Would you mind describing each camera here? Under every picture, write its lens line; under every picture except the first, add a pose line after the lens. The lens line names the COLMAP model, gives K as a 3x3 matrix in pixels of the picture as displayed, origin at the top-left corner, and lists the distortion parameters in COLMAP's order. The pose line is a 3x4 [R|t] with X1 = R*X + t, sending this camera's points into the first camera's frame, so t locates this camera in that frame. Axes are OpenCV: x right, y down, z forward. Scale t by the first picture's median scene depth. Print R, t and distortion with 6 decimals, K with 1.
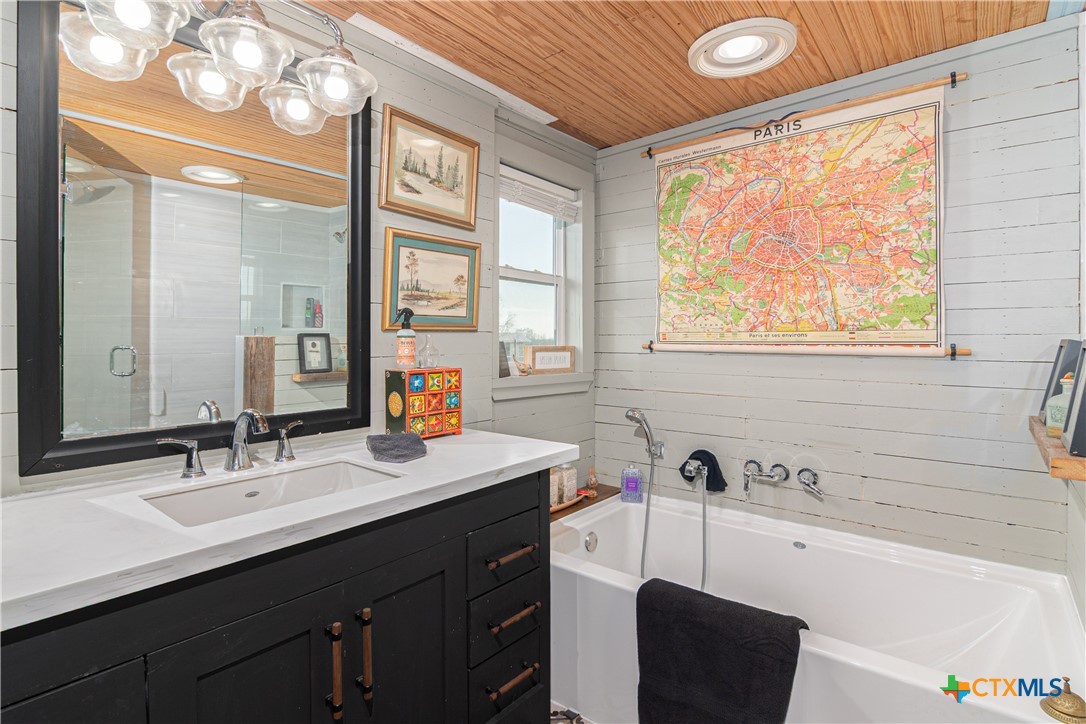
lens RADIAL K [[527.2, 0, 554.0], [0, 527.2, 338.8], [0, 0, 1]] dist [-0.004637, -0.005370]
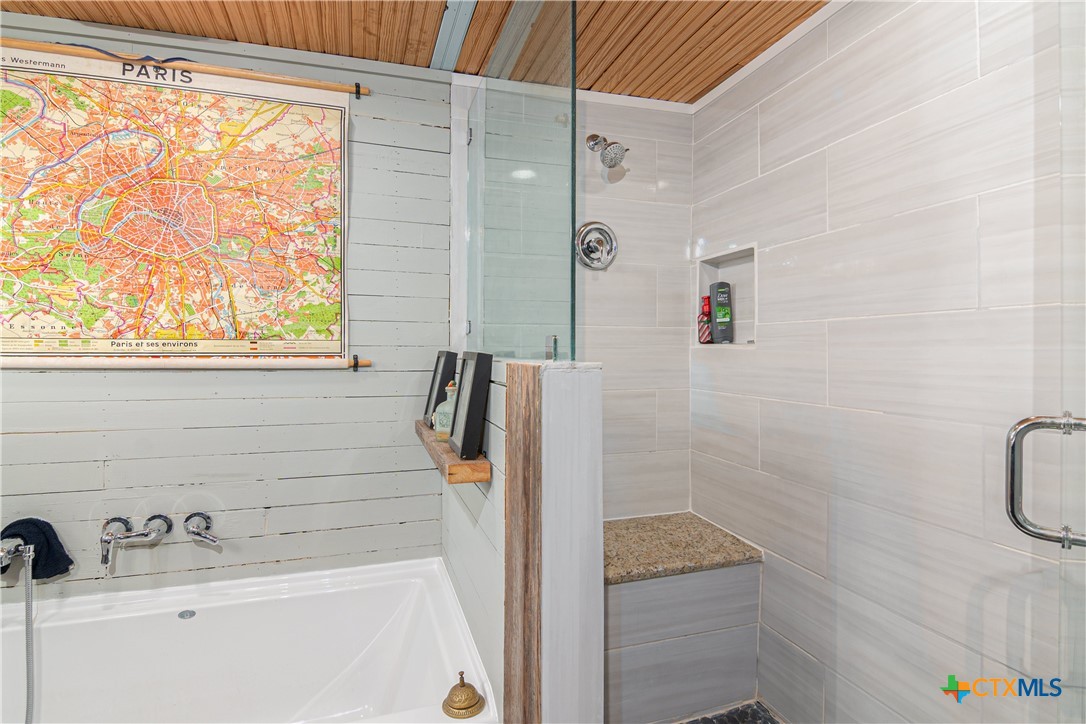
lens RADIAL K [[527.2, 0, 544.6], [0, 527.2, 352.1], [0, 0, 1]] dist [-0.004637, -0.005370]
pose [[0.516999, 0.000557, 0.855986, 0.073659], [-0.005161, 0.999984, 0.002466, -0.000064], [-0.855971, -0.005693, 0.516993, 0.142602]]
